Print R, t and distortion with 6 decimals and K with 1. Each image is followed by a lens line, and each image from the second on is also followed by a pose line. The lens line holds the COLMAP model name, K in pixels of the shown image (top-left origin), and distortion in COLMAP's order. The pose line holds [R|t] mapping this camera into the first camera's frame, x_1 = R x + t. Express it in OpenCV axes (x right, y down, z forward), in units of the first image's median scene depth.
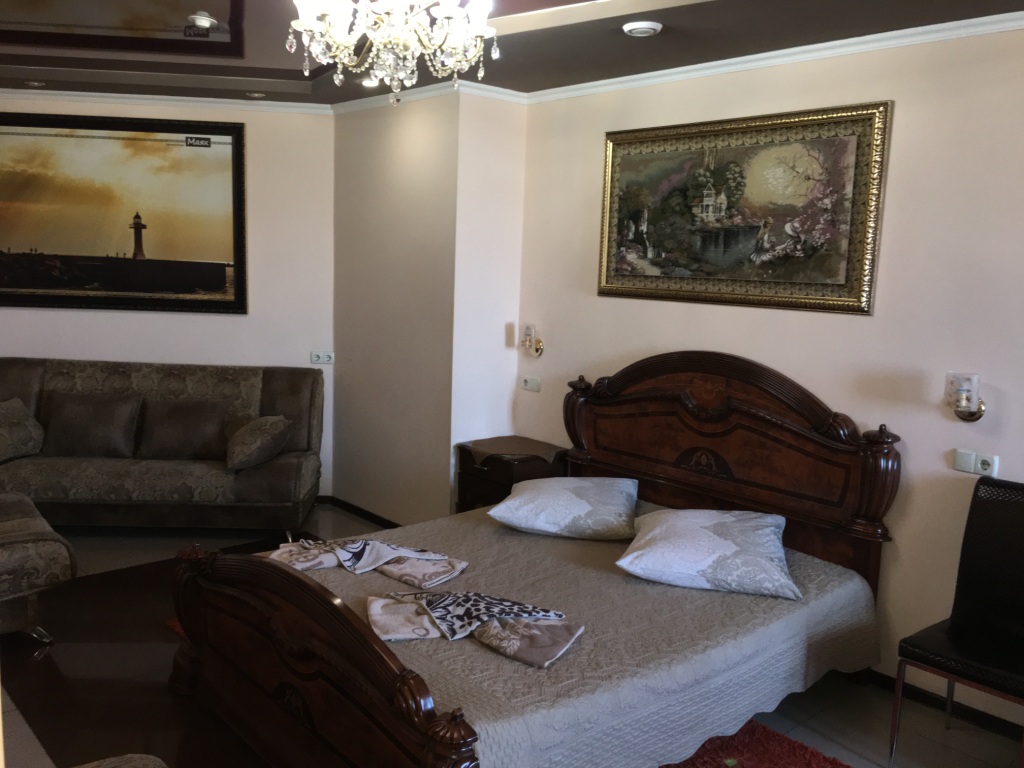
lens RADIAL K [[875.9, 0, 510.4], [0, 875.9, 383.9], [0, 0, 1]] dist [0.079602, -0.113011]
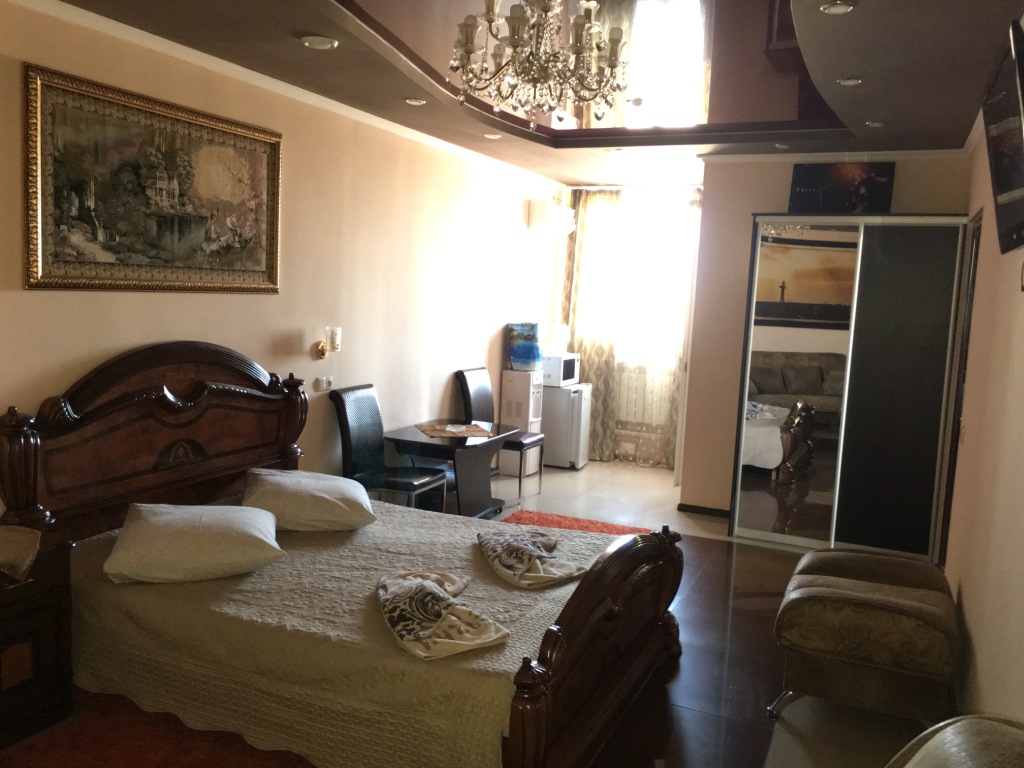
lens RADIAL K [[875.9, 0, 514.0], [0, 875.9, 380.1], [0, 0, 1]] dist [0.079602, -0.113011]
pose [[-0.410325, -0.153880, 0.898863, -0.795298], [0.066490, 0.977989, 0.197778, -0.159951], [-0.909512, 0.140919, -0.391062, 1.025761]]
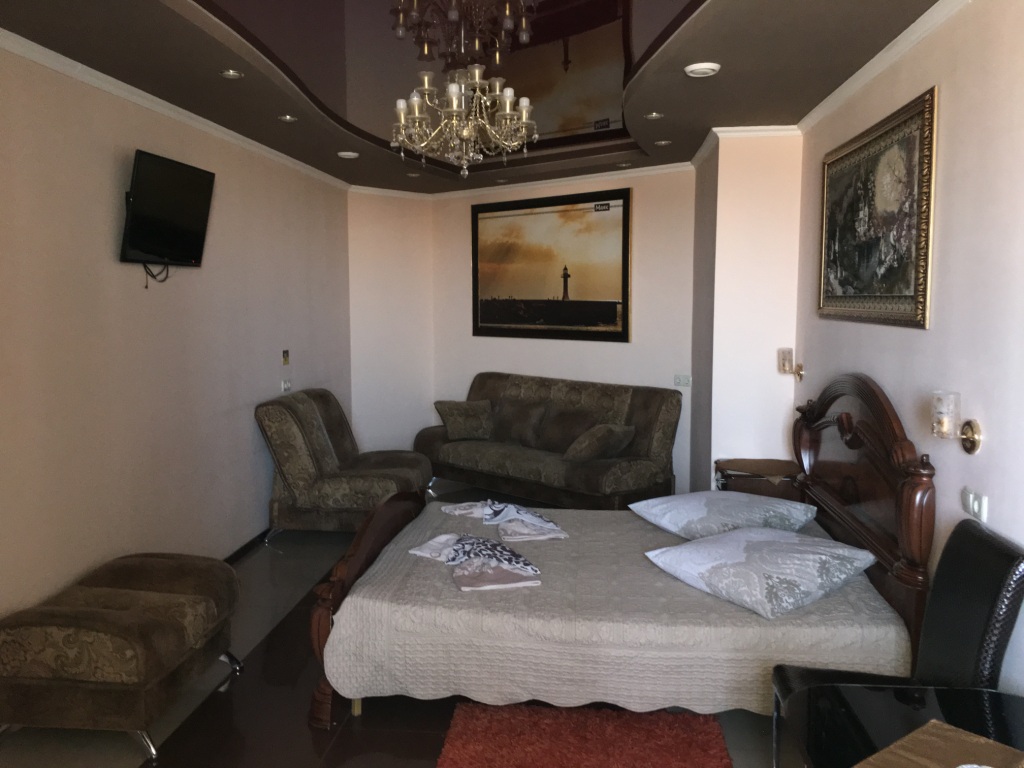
lens RADIAL K [[875.9, 0, 515.0], [0, 875.9, 385.4], [0, 0, 1]] dist [0.079602, -0.113011]
pose [[0.675452, 0.038627, -0.736392, 0.659840], [-0.079931, 0.996578, -0.021042, 0.024209], [0.733060, 0.073073, 0.676228, 0.095600]]
